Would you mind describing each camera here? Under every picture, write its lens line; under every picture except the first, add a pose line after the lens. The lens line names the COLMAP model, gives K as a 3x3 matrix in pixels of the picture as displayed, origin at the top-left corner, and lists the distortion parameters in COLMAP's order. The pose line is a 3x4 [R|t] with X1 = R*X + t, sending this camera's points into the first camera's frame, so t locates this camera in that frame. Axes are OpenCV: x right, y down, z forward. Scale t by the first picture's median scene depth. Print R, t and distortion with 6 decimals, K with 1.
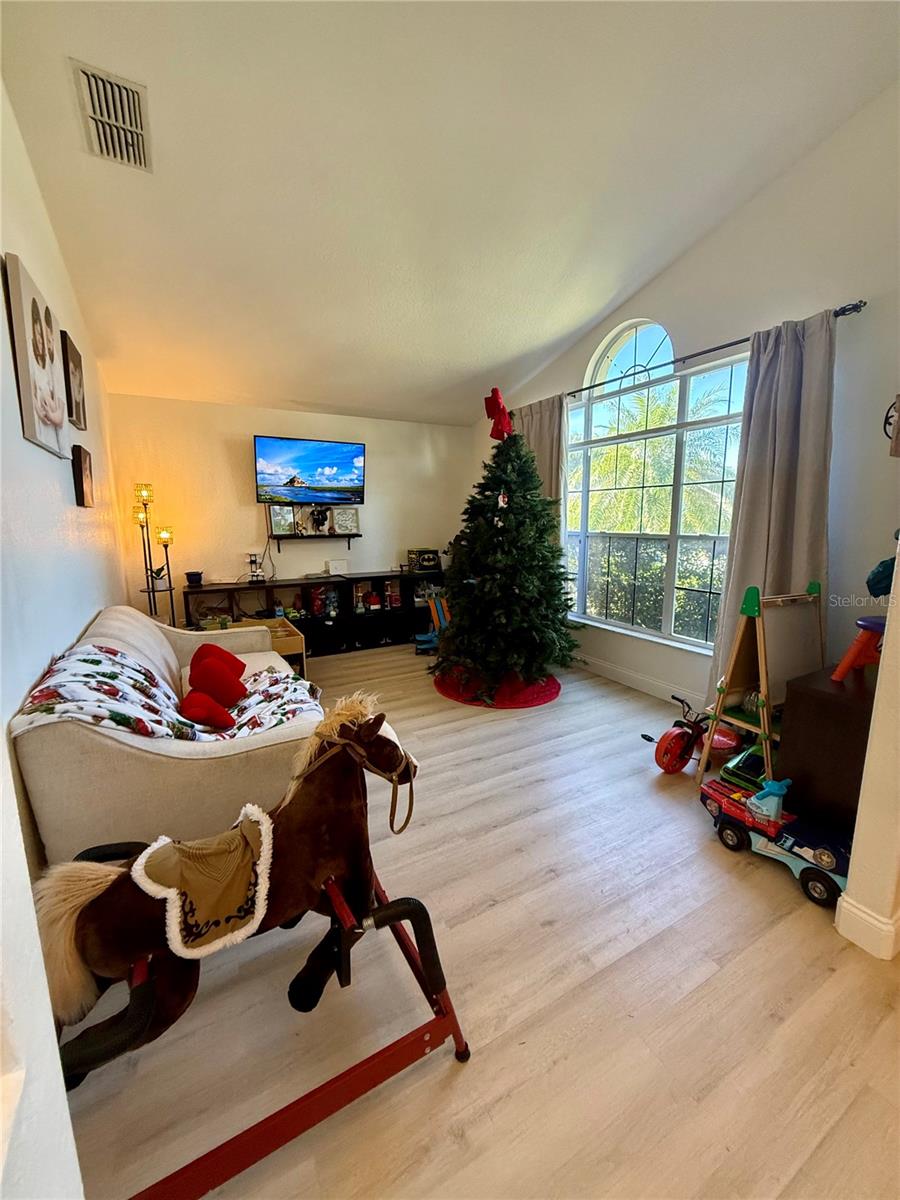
lens RADIAL K [[474.2, 0, 447.2], [0, 474.2, 596.0], [0, 0, 1]] dist [0.000026, 0.000066]
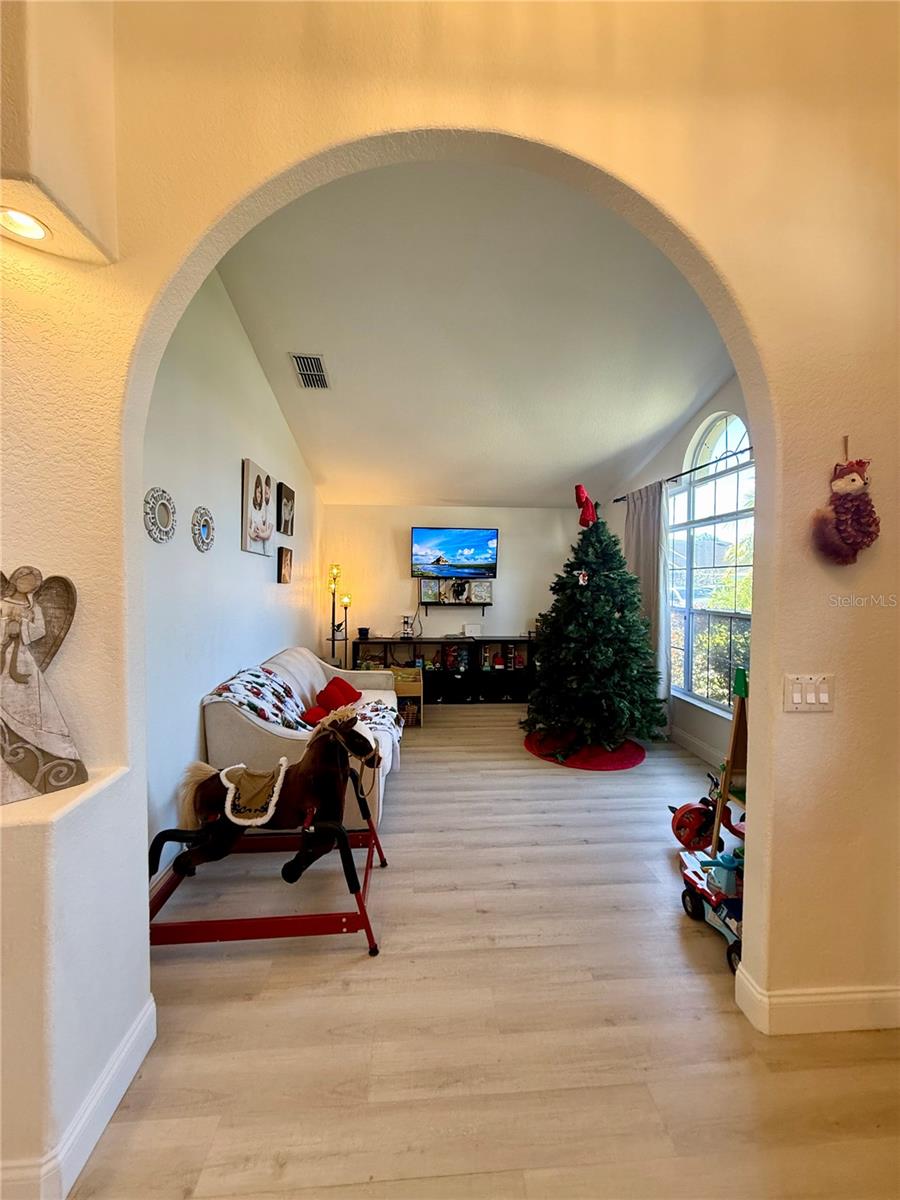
lens RADIAL K [[474.2, 0, 447.2], [0, 474.2, 596.0], [0, 0, 1]] dist [0.000026, 0.000066]
pose [[0.906428, 0.023770, -0.421691, 0.274234], [-0.081086, 0.989636, -0.118511, 0.000023], [0.414504, 0.141614, 0.898962, -0.136448]]
